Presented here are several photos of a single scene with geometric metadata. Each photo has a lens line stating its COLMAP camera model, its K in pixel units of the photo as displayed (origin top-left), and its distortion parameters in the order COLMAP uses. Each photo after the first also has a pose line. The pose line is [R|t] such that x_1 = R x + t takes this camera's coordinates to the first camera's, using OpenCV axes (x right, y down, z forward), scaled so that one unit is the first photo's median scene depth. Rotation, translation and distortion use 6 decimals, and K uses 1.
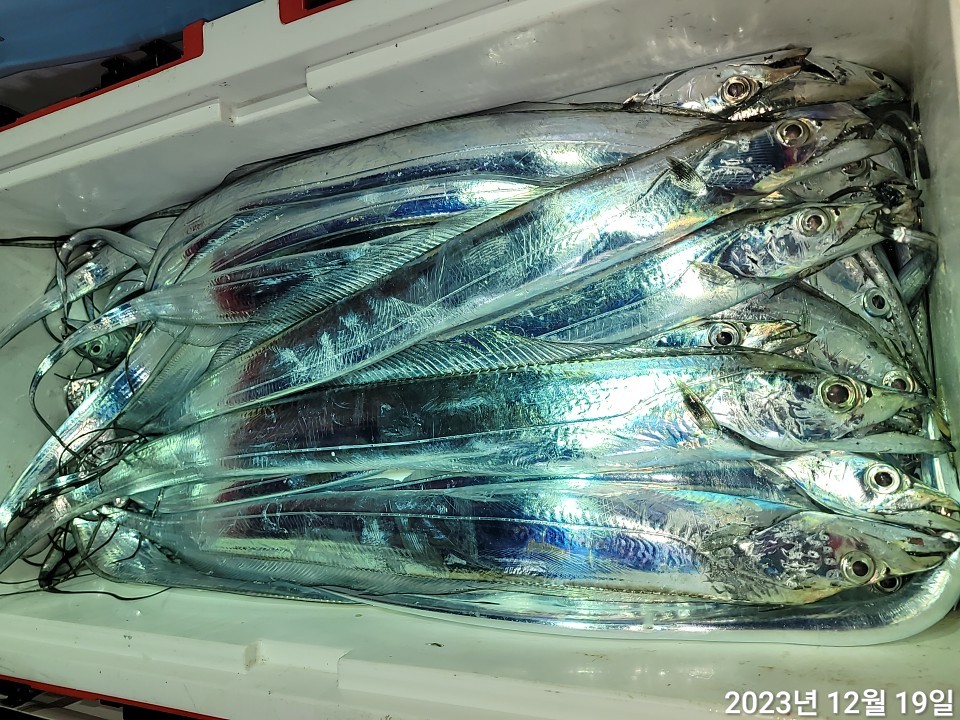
lens RADIAL K [[752.7, 0, 483.6], [0, 752.7, 359.4], [0, 0, 1]] dist [0.024180, -0.003780]
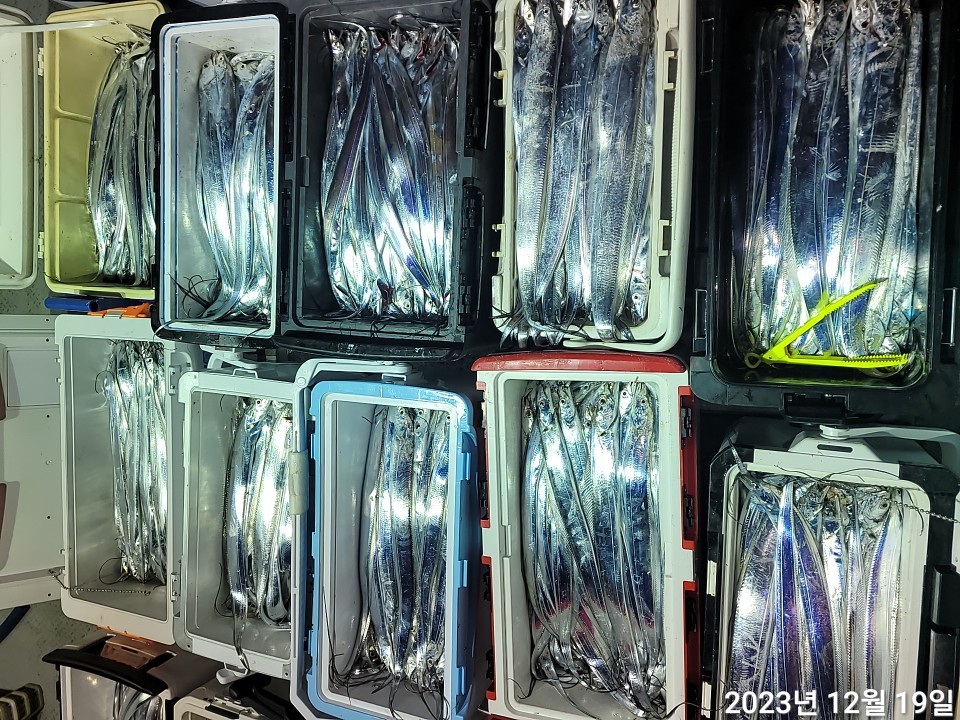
lens RADIAL K [[720.2, 0, 491.8], [0, 720.2, 325.0], [0, 0, 1]] dist [0.059179, -0.044410]
pose [[0.201628, -0.918568, 0.339970, -0.548681], [0.936491, 0.079114, -0.341651, 0.695472], [0.286933, 0.387265, 0.876182, -2.475872]]
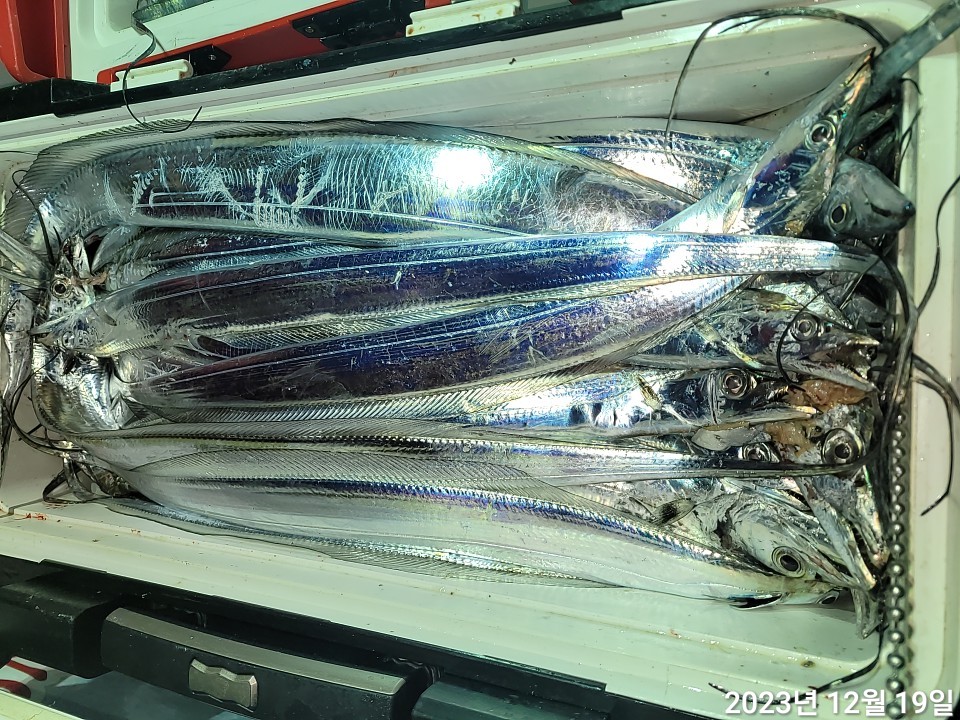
lens RADIAL K [[720.2, 0, 474.7], [0, 720.2, 361.2], [0, 0, 1]] dist [0.059179, -0.044410]
pose [[0.998876, 0.042470, 0.021073, -0.287641], [-0.043204, 0.998428, 0.035716, 0.980427], [-0.019523, -0.036587, 0.999140, -0.005457]]
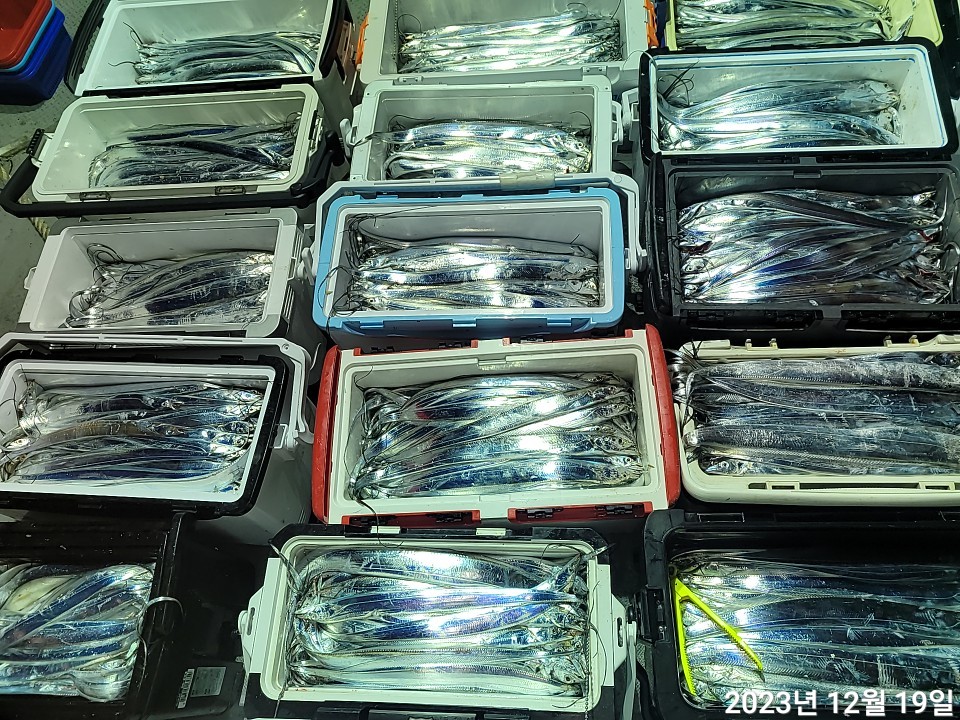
lens RADIAL K [[720.2, 0, 505.4], [0, 720.2, 353.5], [0, 0, 1]] dist [0.059179, -0.044410]
pose [[0.932971, 0.188458, 0.306672, -1.478326], [-0.061250, 0.922678, -0.380674, 1.134388], [-0.354701, 0.336375, 0.872376, -2.512125]]
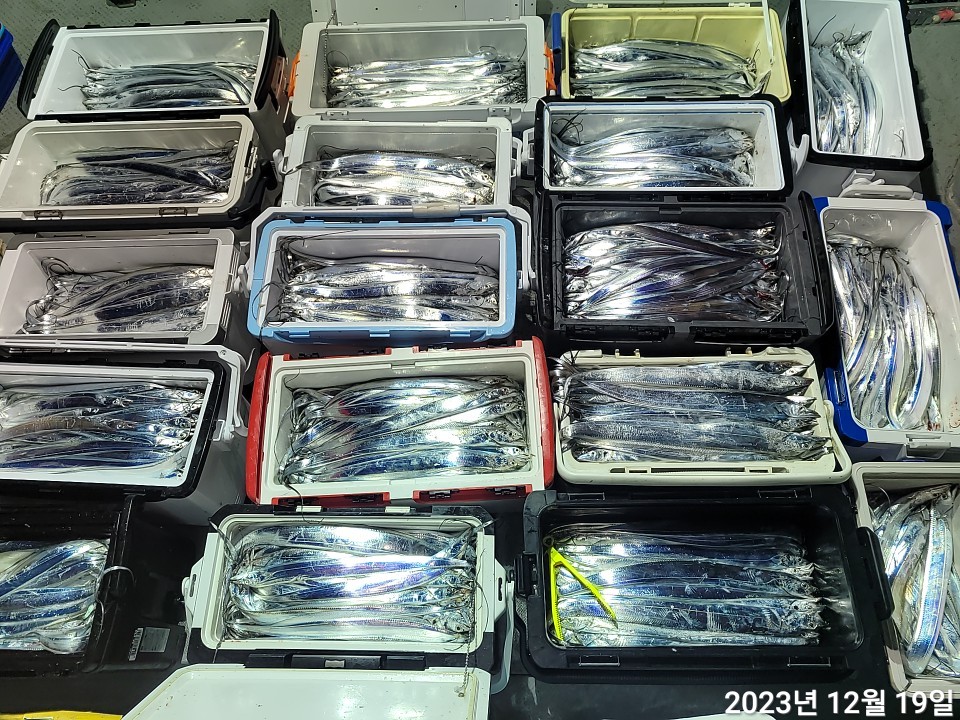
lens RADIAL K [[720.2, 0, 485.6], [0, 720.2, 355.7], [0, 0, 1]] dist [0.059179, -0.044410]
pose [[0.914332, 0.190753, 0.357225, -1.511415], [-0.047582, 0.926607, -0.373008, 1.317296], [-0.402159, 0.324056, 0.856304, -3.241487]]
